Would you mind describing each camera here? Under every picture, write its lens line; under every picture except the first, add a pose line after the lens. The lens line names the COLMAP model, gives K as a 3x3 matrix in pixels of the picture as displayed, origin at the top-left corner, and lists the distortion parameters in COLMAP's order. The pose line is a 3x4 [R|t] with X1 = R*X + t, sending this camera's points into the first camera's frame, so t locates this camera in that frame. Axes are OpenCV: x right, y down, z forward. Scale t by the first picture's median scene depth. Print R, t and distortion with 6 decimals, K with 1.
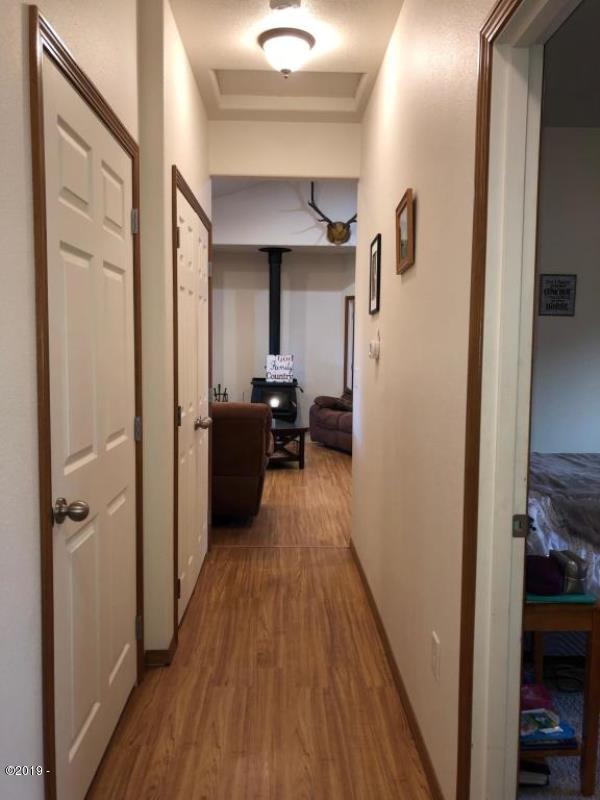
lens RADIAL K [[651.6, 0, 300.0], [0, 651.6, 400.0], [0, 0, 1]] dist [0.076084, -0.088929]
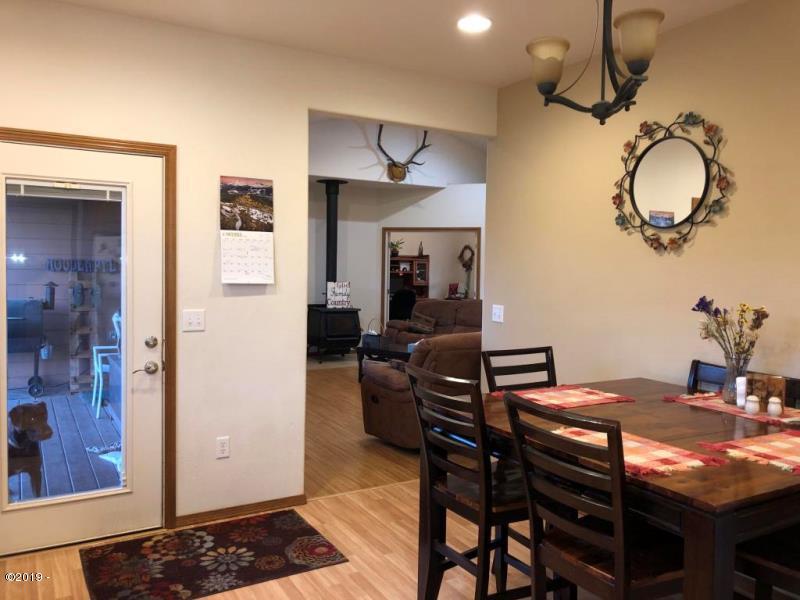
lens RADIAL K [[651.6, 0, 400.0], [0, 651.6, 300.0], [0, 0, 1]] dist [0.076084, -0.088929]
pose [[0.877866, -0.019256, 0.478519, -0.447106], [0.030843, 0.999390, -0.016366, -0.020187], [-0.477912, 0.029126, 0.877925, 0.036415]]
